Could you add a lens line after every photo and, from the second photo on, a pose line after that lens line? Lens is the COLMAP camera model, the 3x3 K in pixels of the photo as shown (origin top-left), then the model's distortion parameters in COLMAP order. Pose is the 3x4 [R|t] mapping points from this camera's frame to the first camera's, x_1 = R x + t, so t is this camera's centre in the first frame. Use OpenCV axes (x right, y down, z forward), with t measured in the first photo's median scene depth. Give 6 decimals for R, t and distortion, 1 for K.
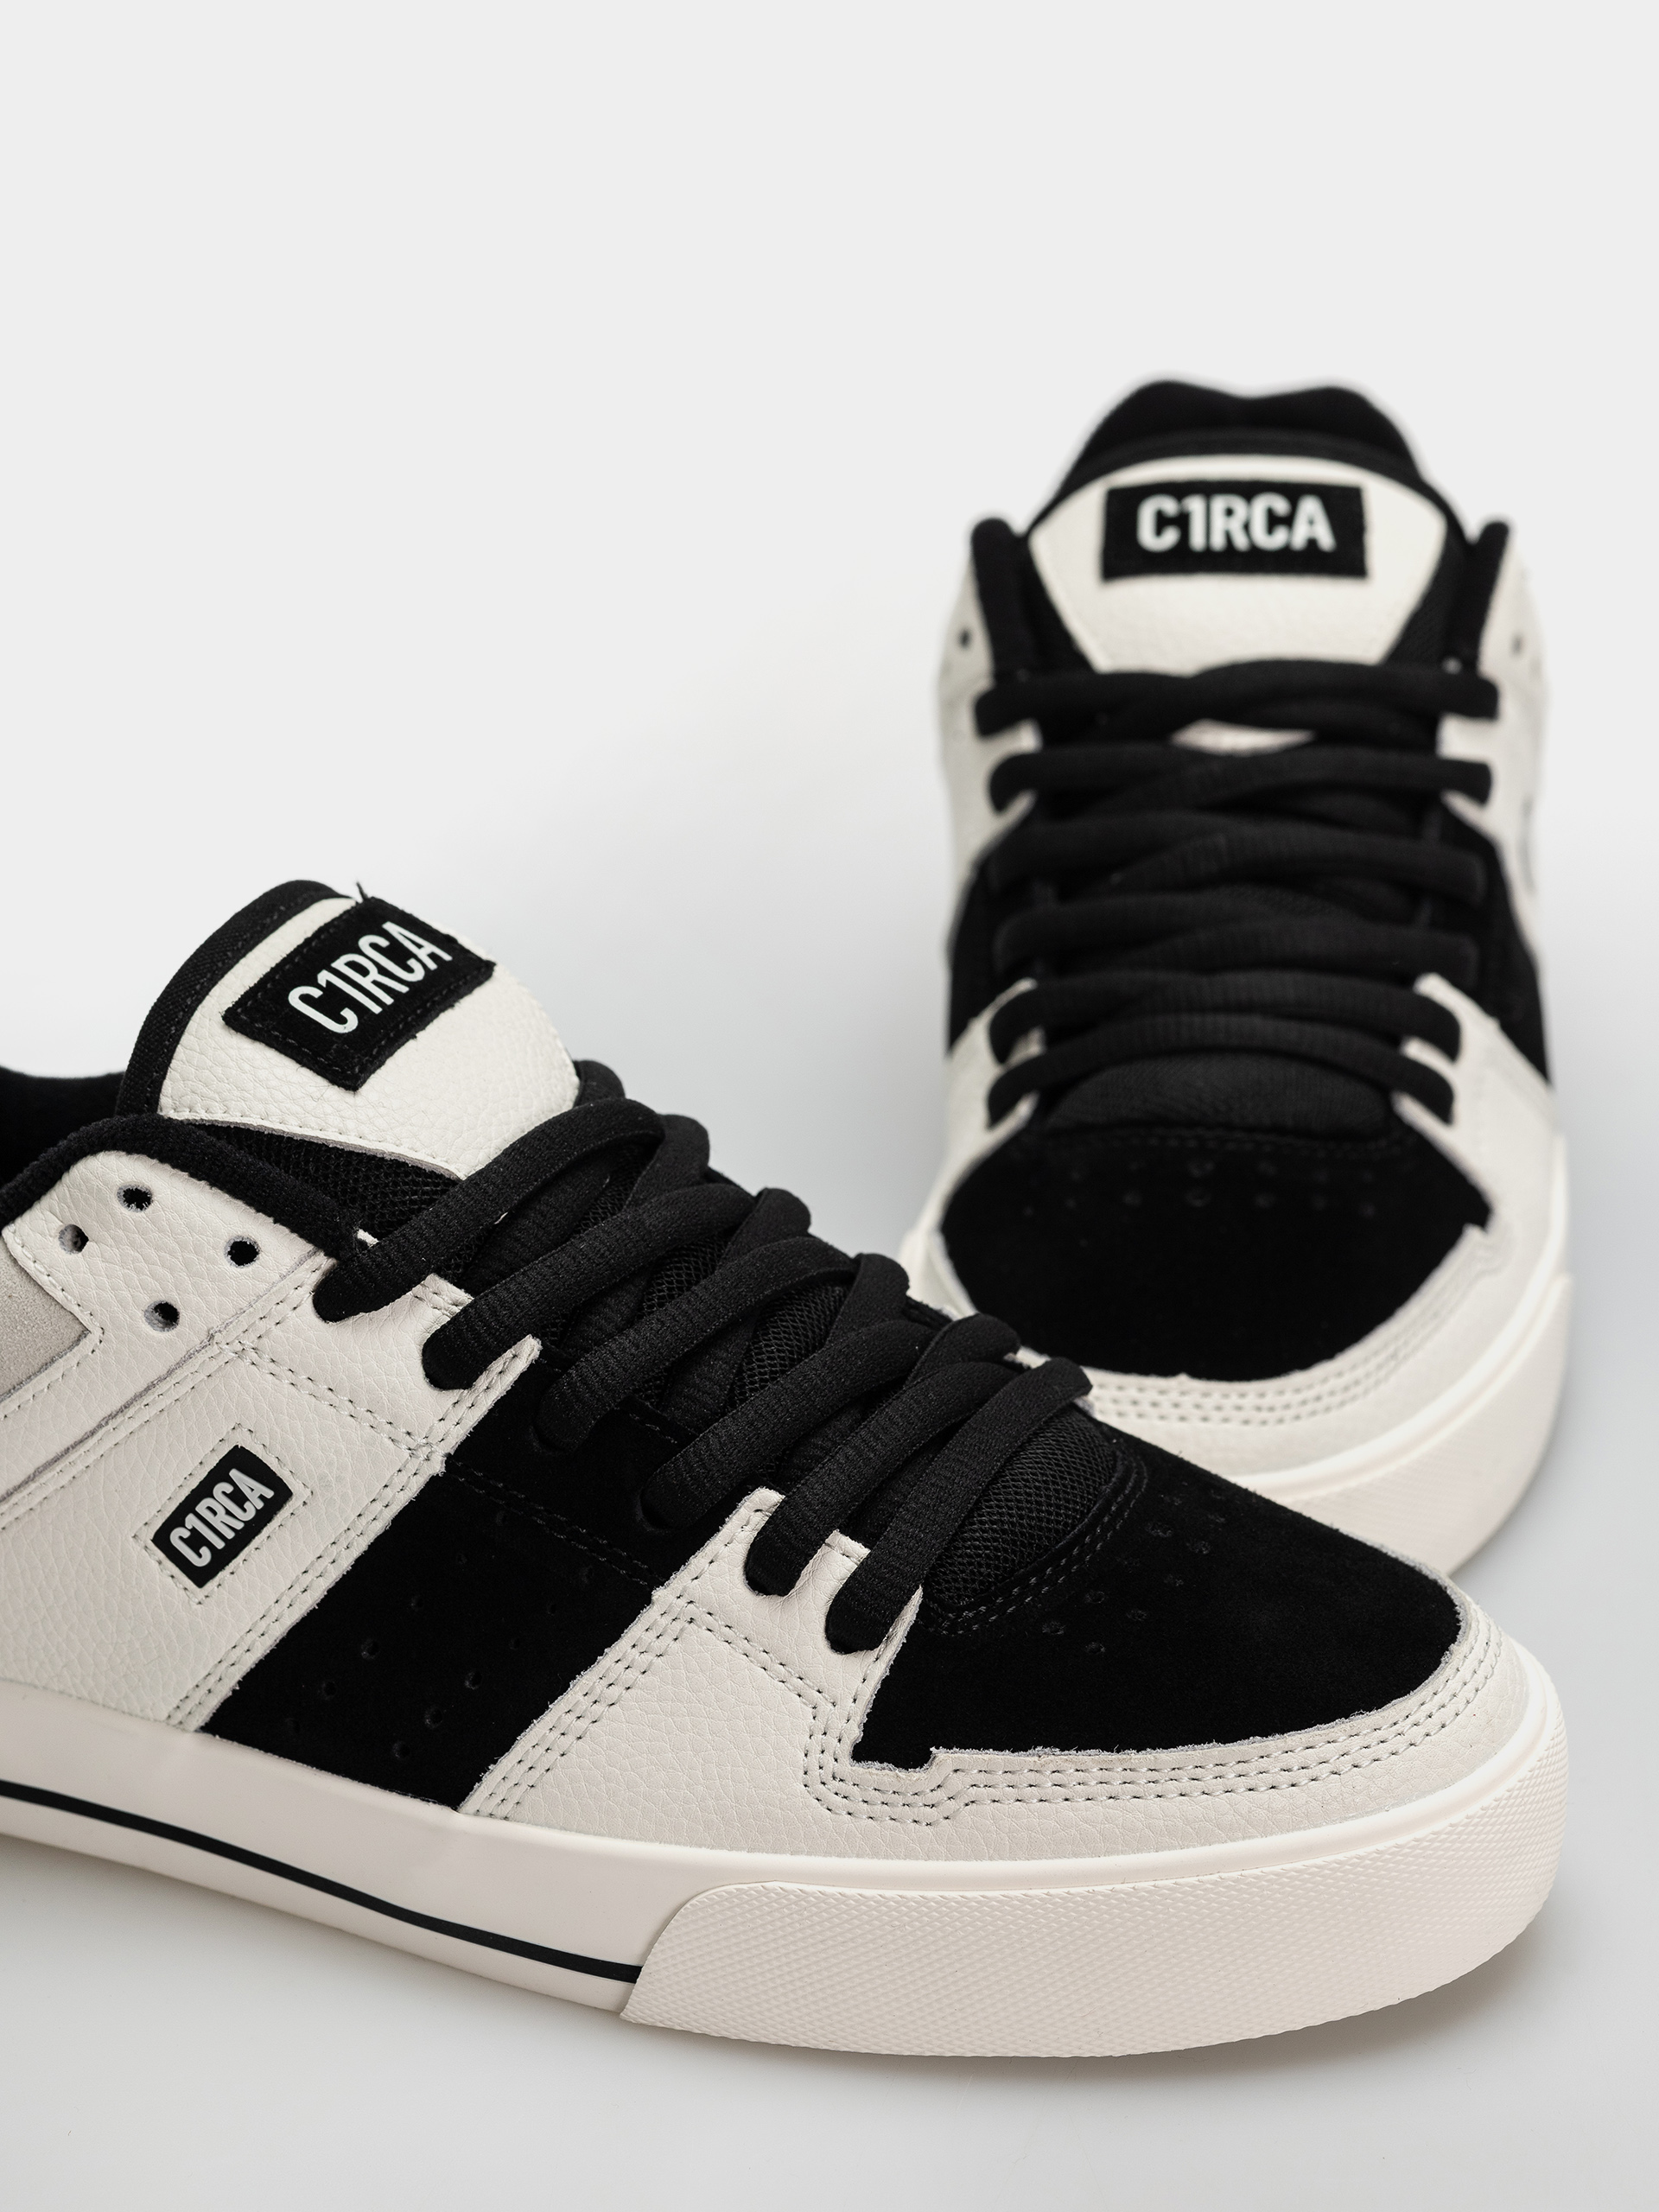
lens RADIAL K [[5901.1, 0, 829.5], [0, 5901.1, 1106.0], [0, 0, 1]] dist [0.132001, 0.190780]
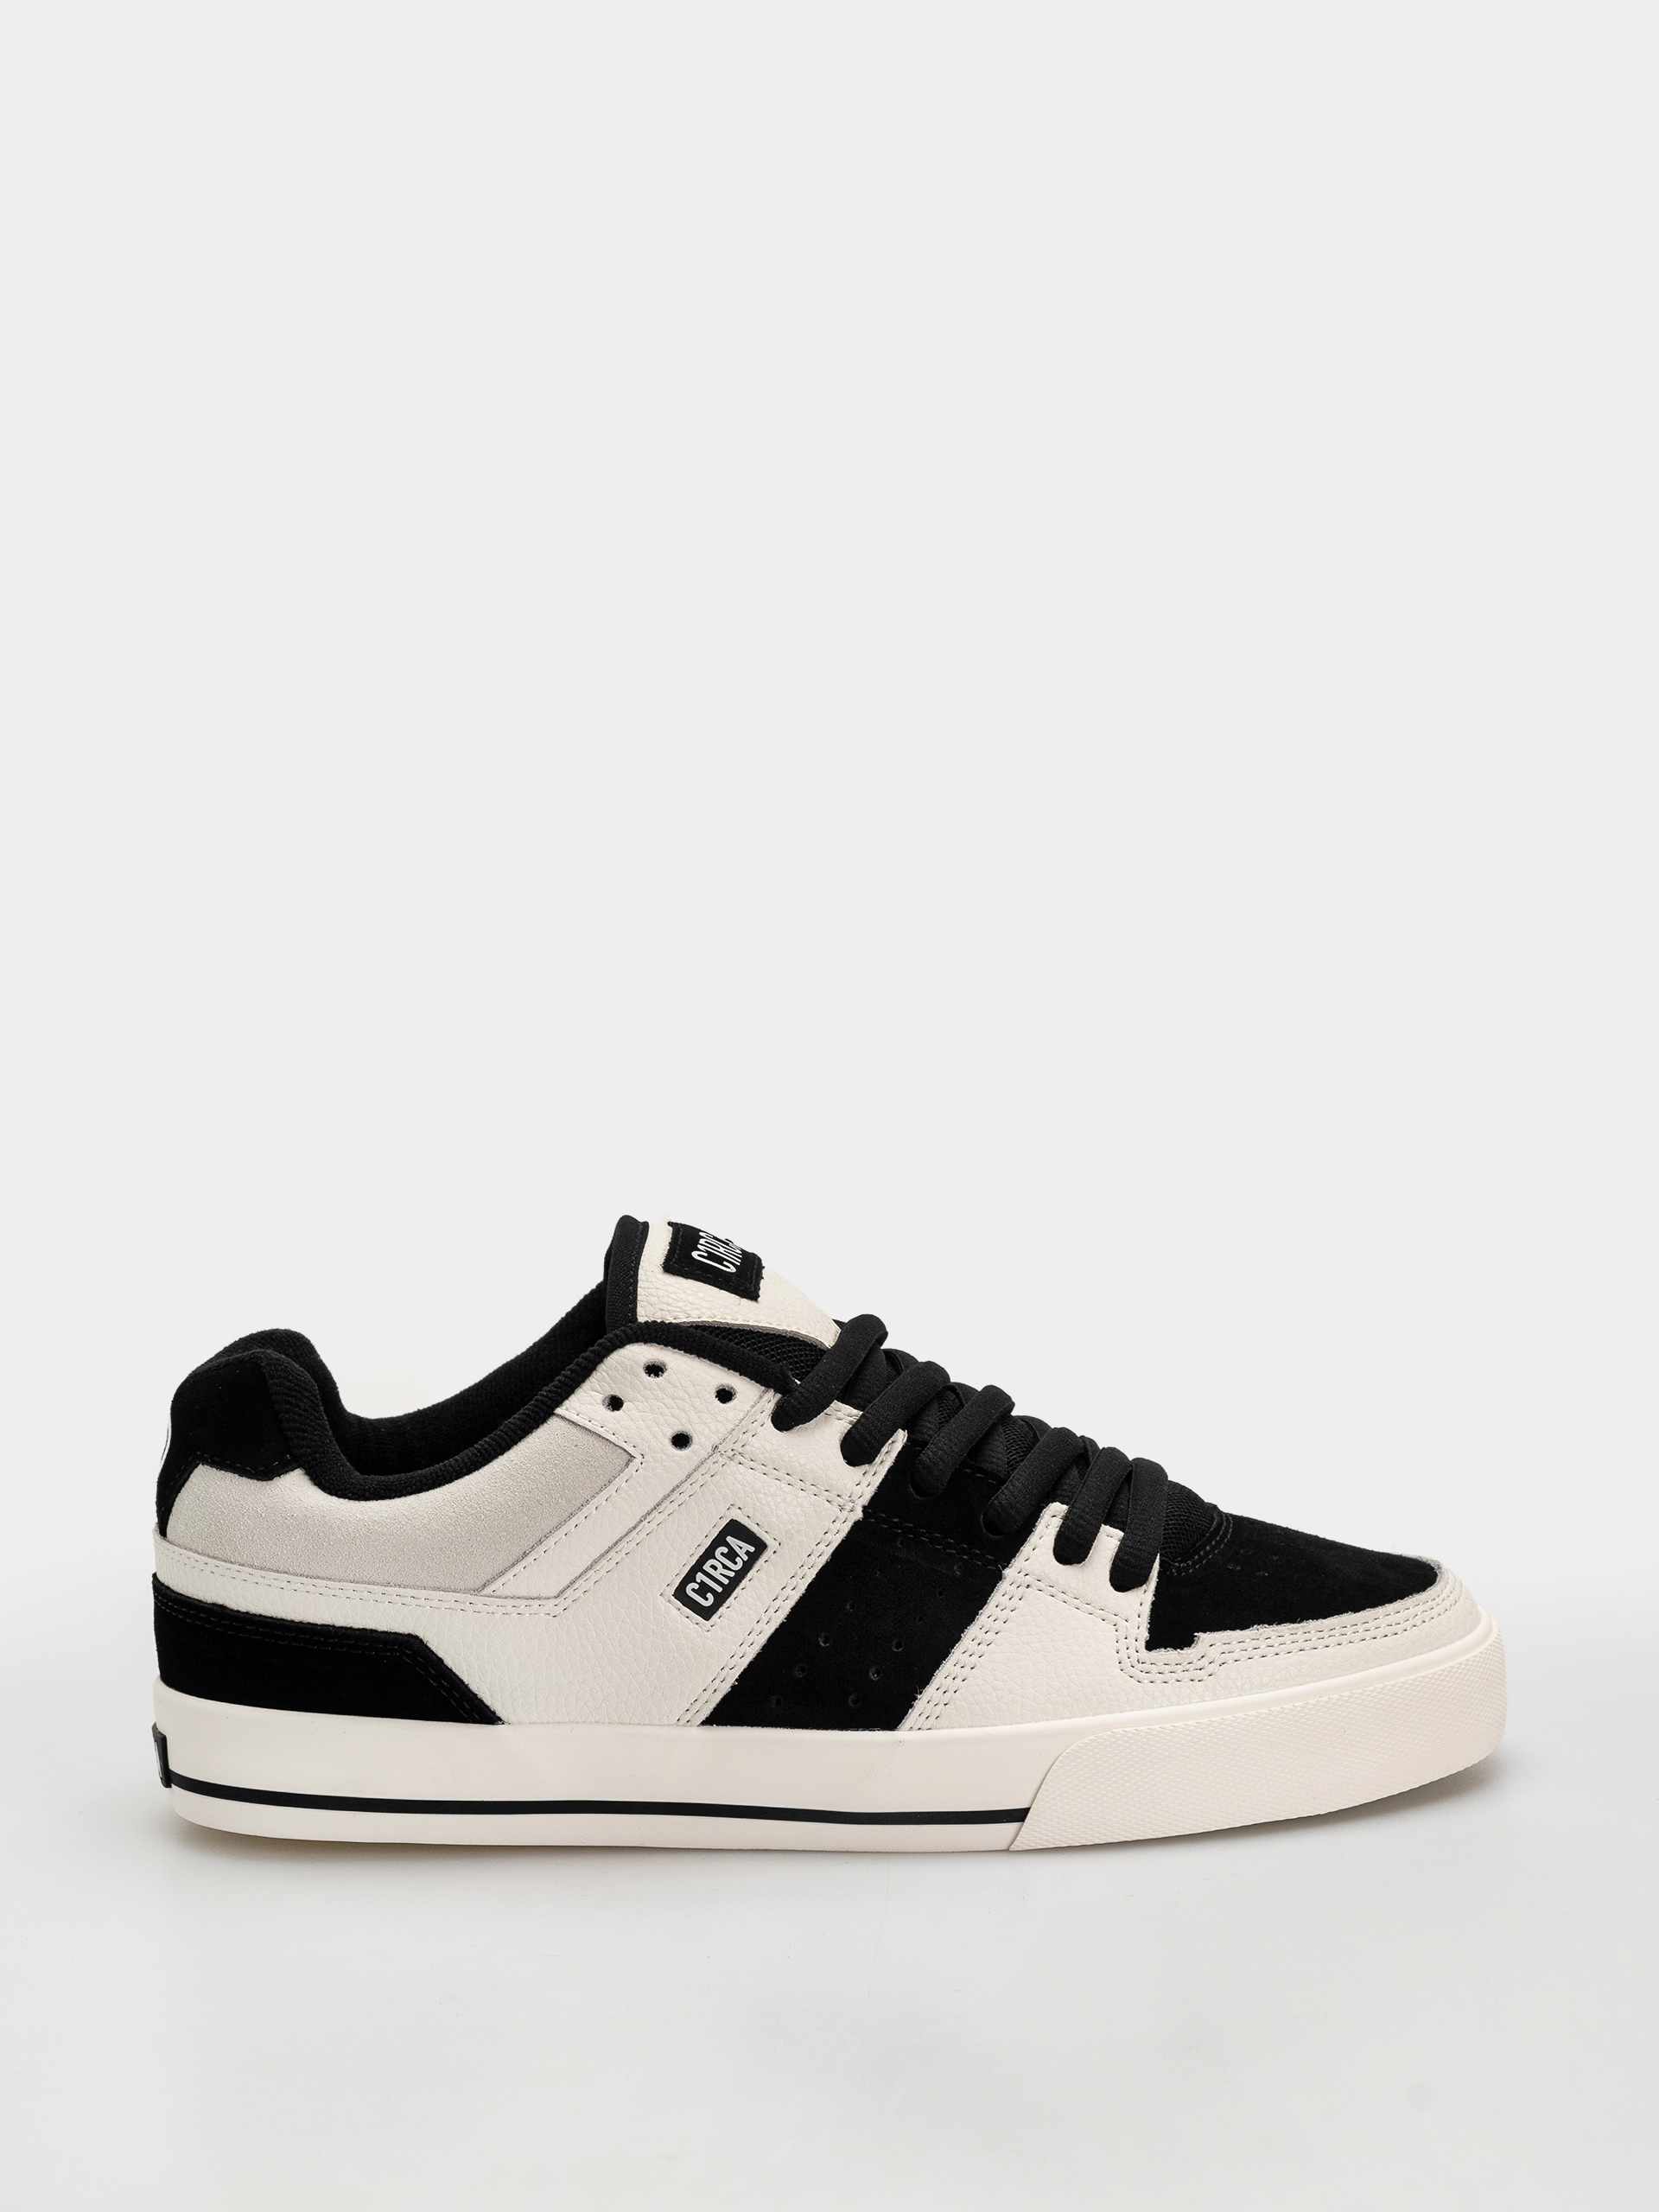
lens RADIAL K [[5901.1, 0, 829.5], [0, 5901.1, 1106.0], [0, 0, 1]] dist [0.132001, 0.190780]
pose [[0.927939, -0.071862, 0.365739, -0.651104], [0.160871, 0.962357, -0.219067, 0.303778], [-0.336229, 0.262118, 0.904569, -0.476505]]
